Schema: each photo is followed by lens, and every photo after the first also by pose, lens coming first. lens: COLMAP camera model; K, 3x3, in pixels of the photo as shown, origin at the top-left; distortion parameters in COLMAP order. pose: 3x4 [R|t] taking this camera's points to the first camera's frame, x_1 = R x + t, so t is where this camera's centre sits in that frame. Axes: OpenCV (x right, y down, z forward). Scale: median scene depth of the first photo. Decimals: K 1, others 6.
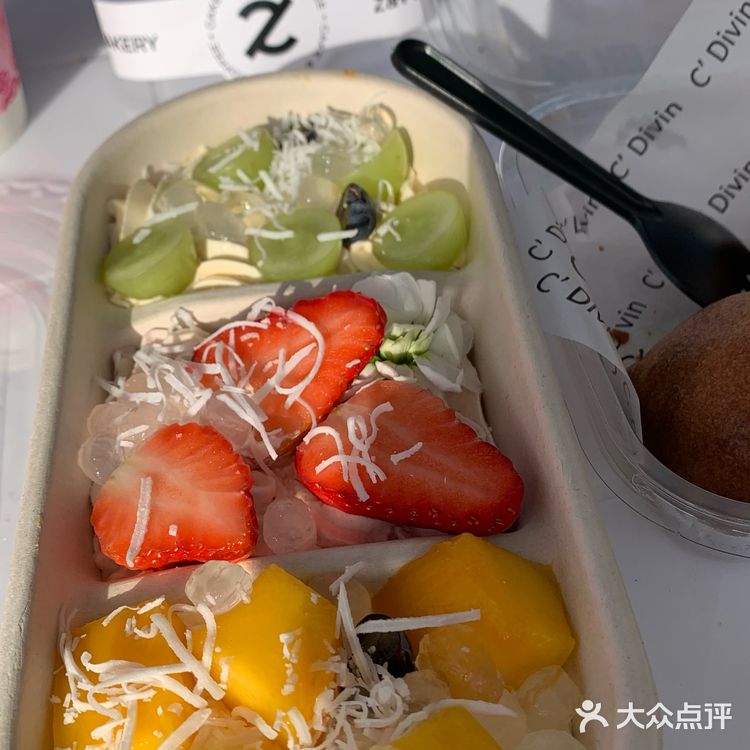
lens RADIAL K [[1064.1, 0, 375.0], [0, 1064.1, 375.0], [0, 0, 1]] dist [0.182349, -0.819064]
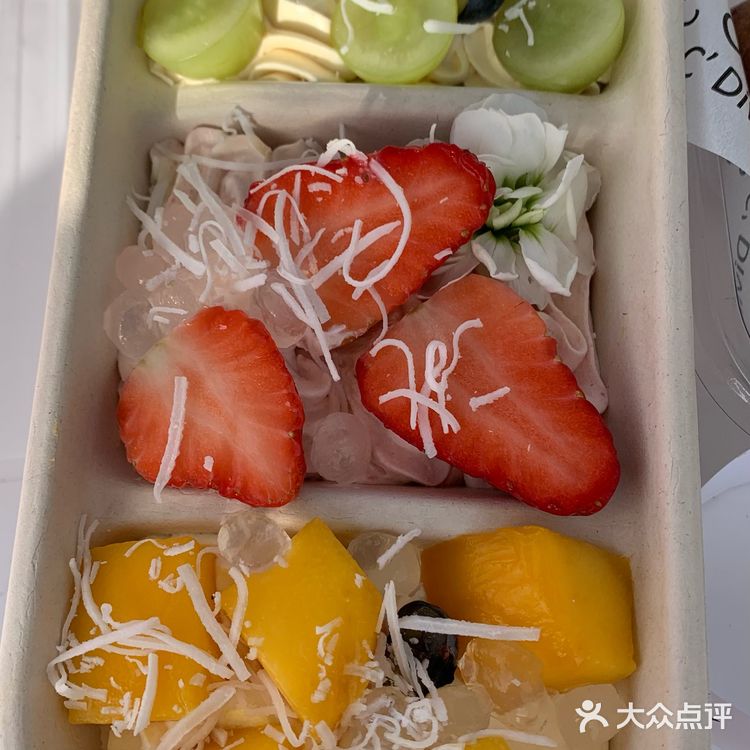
lens RADIAL K [[1064.1, 0, 375.0], [0, 1064.1, 375.0], [0, 0, 1]] dist [0.182349, -0.819064]
pose [[0.988724, 0.149729, -0.002318, -0.058131], [-0.130369, 0.868294, 0.478612, -0.321418], [0.073675, -0.472913, 0.878023, 0.258388]]
